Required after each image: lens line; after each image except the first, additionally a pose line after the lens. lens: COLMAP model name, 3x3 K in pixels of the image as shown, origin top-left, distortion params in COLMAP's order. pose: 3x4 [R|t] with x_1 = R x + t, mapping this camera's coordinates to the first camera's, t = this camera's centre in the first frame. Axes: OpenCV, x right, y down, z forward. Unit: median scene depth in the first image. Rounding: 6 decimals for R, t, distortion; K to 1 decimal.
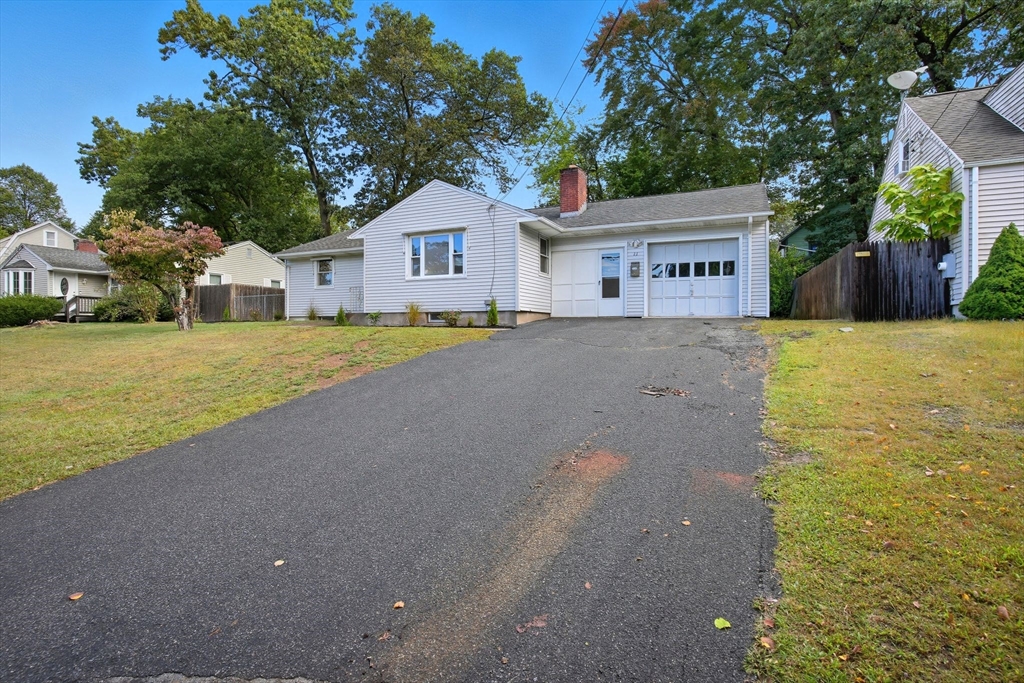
lens RADIAL K [[495.6, 0, 503.0], [0, 495.6, 333.5], [0, 0, 1]] dist [-0.010269, 0.004509]
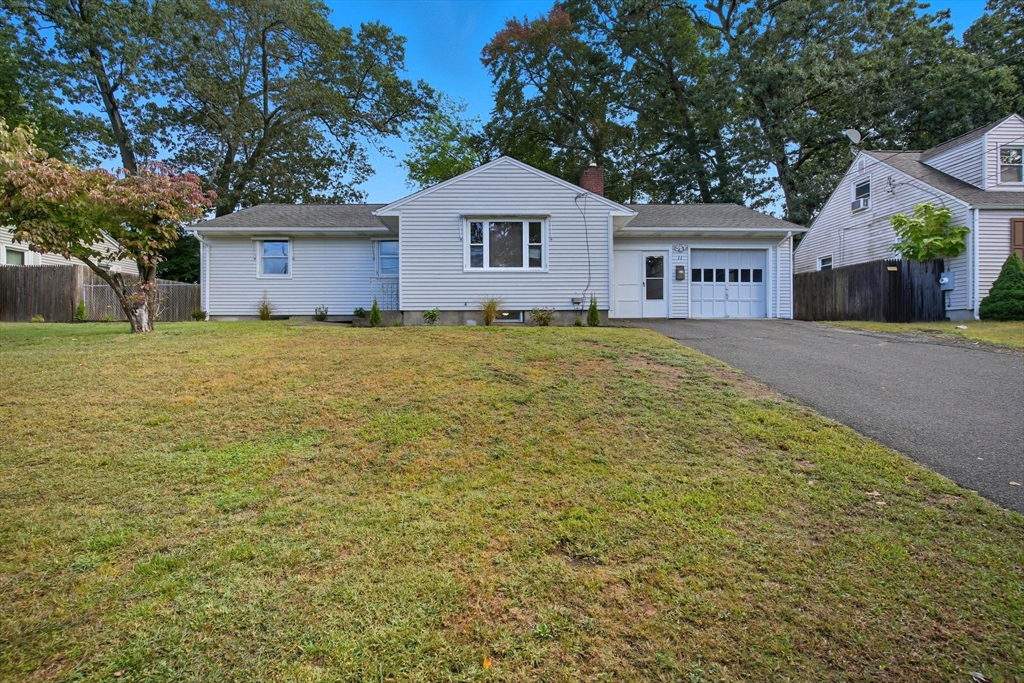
lens RADIAL K [[495.6, 0, 504.2], [0, 495.6, 339.7], [0, 0, 1]] dist [-0.010269, 0.004509]
pose [[0.893680, -0.009316, 0.448609, -0.537992], [0.009732, 0.999952, 0.001376, 0.006532], [-0.448600, 0.003136, 0.893727, 0.238265]]
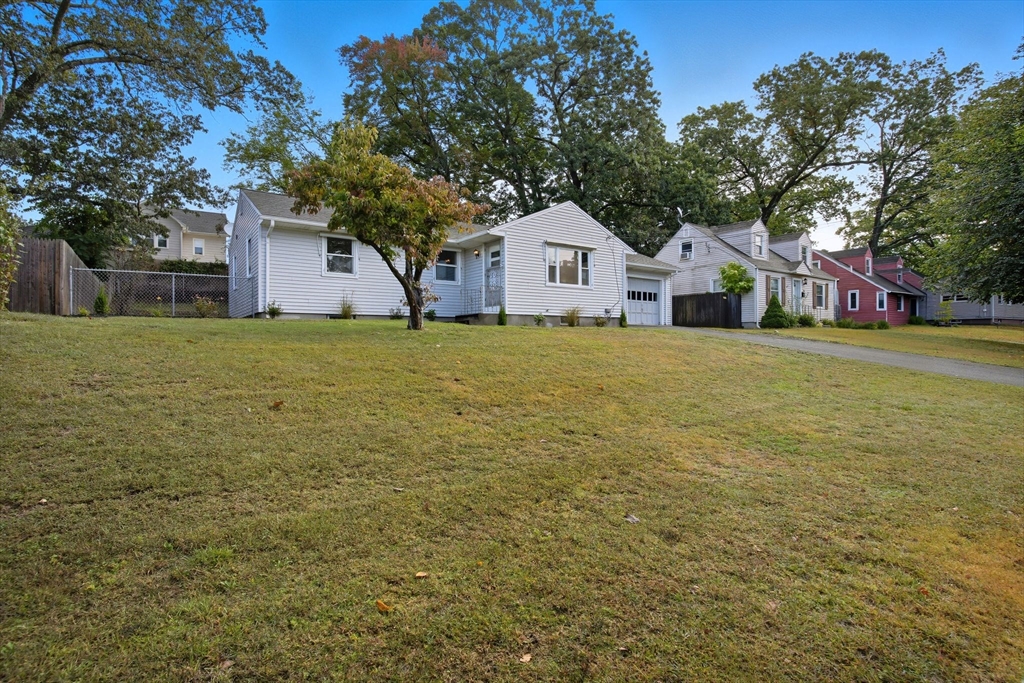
lens RADIAL K [[495.6, 0, 513.0], [0, 495.6, 339.4], [0, 0, 1]] dist [-0.010269, 0.004509]
pose [[0.472240, -0.005732, 0.881451, -1.236248], [0.015863, 0.999872, -0.001997, 0.010526], [-0.881327, 0.014925, 0.472270, 0.590388]]
